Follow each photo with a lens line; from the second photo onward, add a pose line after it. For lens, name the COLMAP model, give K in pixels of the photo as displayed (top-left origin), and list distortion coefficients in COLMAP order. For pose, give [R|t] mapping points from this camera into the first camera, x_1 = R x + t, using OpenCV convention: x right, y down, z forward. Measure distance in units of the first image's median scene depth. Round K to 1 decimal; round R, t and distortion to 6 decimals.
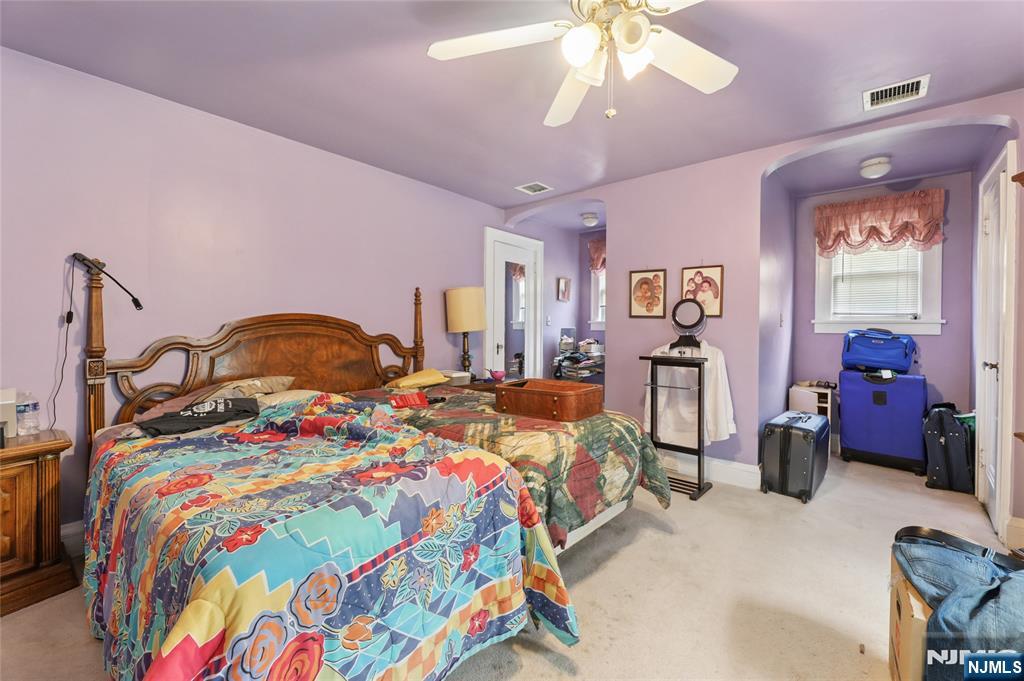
lens RADIAL K [[415.1, 0, 525.2], [0, 415.1, 330.7], [0, 0, 1]] dist [0.000607, 0.000266]
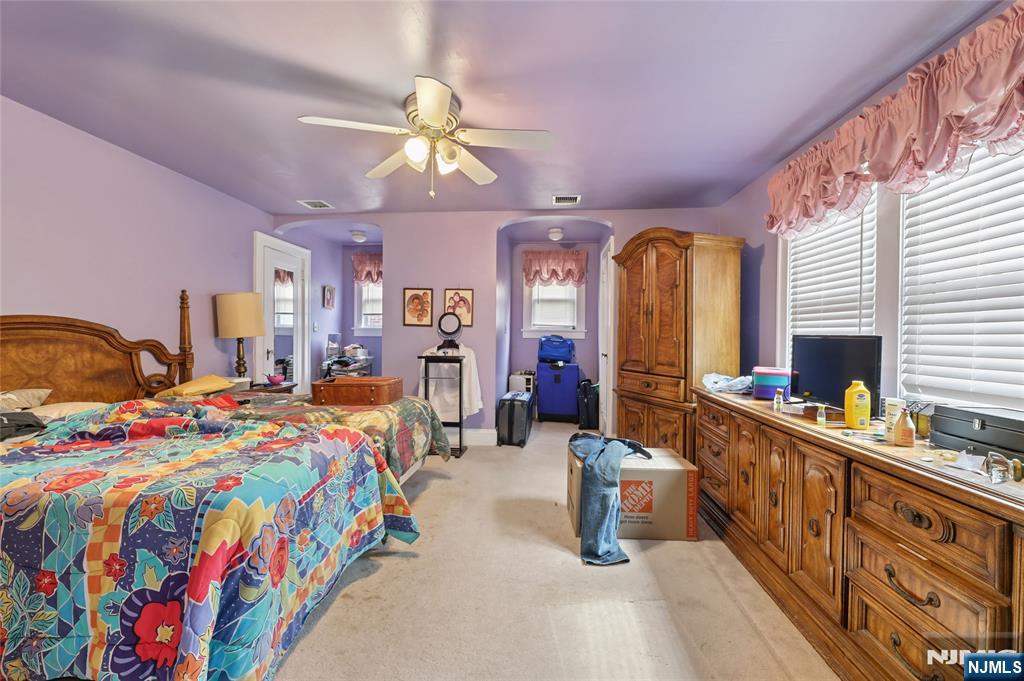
lens RADIAL K [[415.1, 0, 513.3], [0, 415.1, 337.8], [0, 0, 1]] dist [0.000607, 0.000266]
pose [[0.815668, -0.001749, 0.578518, -0.231794], [0.000598, 0.999997, 0.002181, 0.002503], [-0.578520, -0.001433, 0.815667, -0.225605]]
